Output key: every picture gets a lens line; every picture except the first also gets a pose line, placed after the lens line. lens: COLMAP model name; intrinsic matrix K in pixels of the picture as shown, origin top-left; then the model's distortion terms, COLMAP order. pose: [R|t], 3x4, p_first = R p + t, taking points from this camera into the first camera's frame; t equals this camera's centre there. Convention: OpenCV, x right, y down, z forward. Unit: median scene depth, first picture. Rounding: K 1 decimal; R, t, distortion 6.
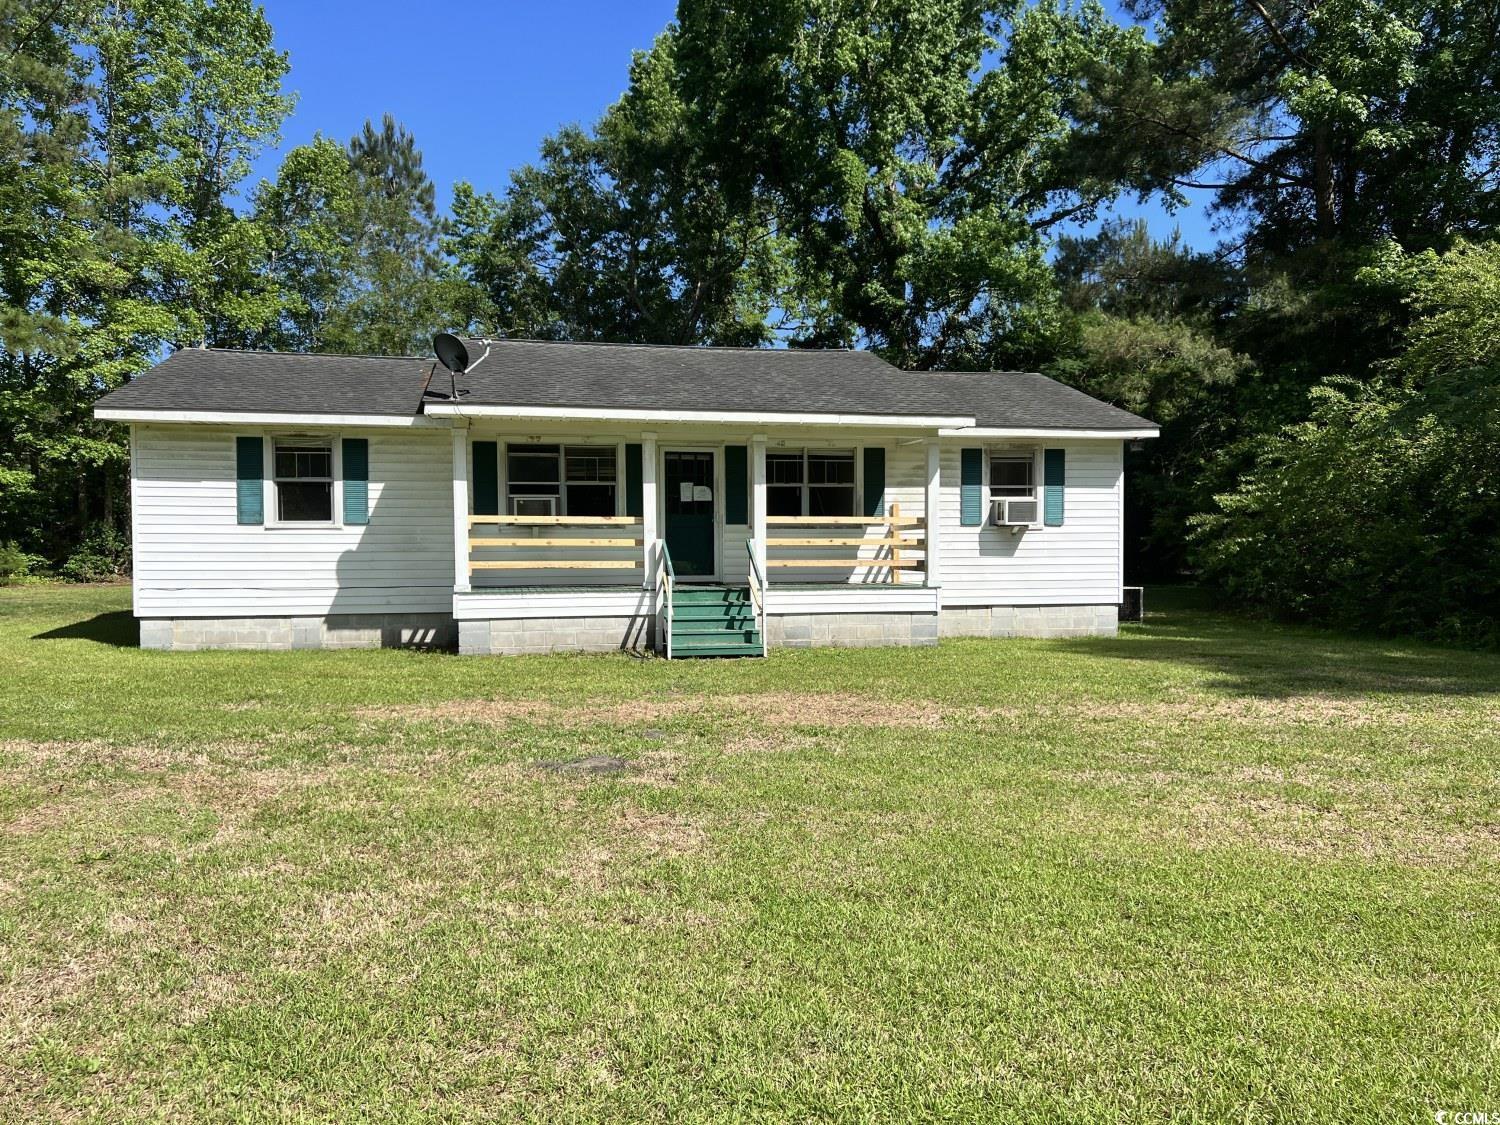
lens RADIAL K [[1151.9, 0, 750.0], [0, 1151.9, 562.5], [0, 0, 1]] dist [0.006672, 0.001860]
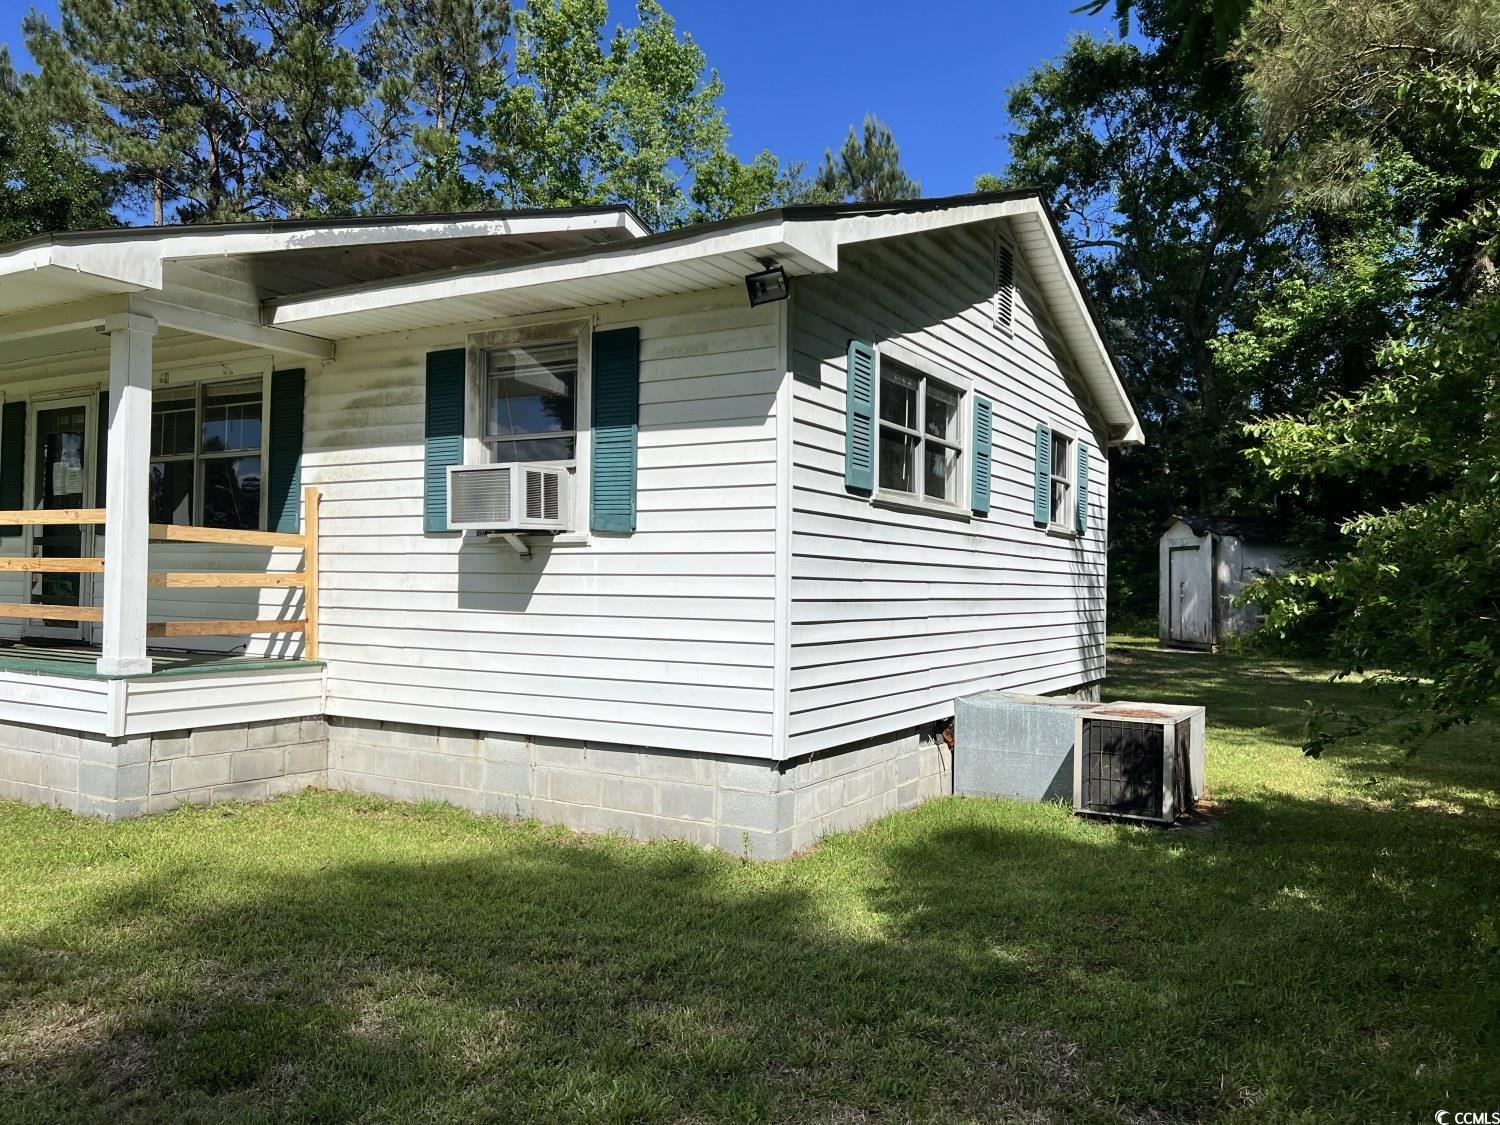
lens RADIAL K [[1151.9, 0, 750.0], [0, 1151.9, 562.5], [0, 0, 1]] dist [0.006672, 0.001860]
pose [[0.771622, 0.005953, -0.636053, 0.540706], [-0.033241, 0.998967, -0.030976, -0.012686], [0.635212, 0.045045, 0.771023, 0.746504]]
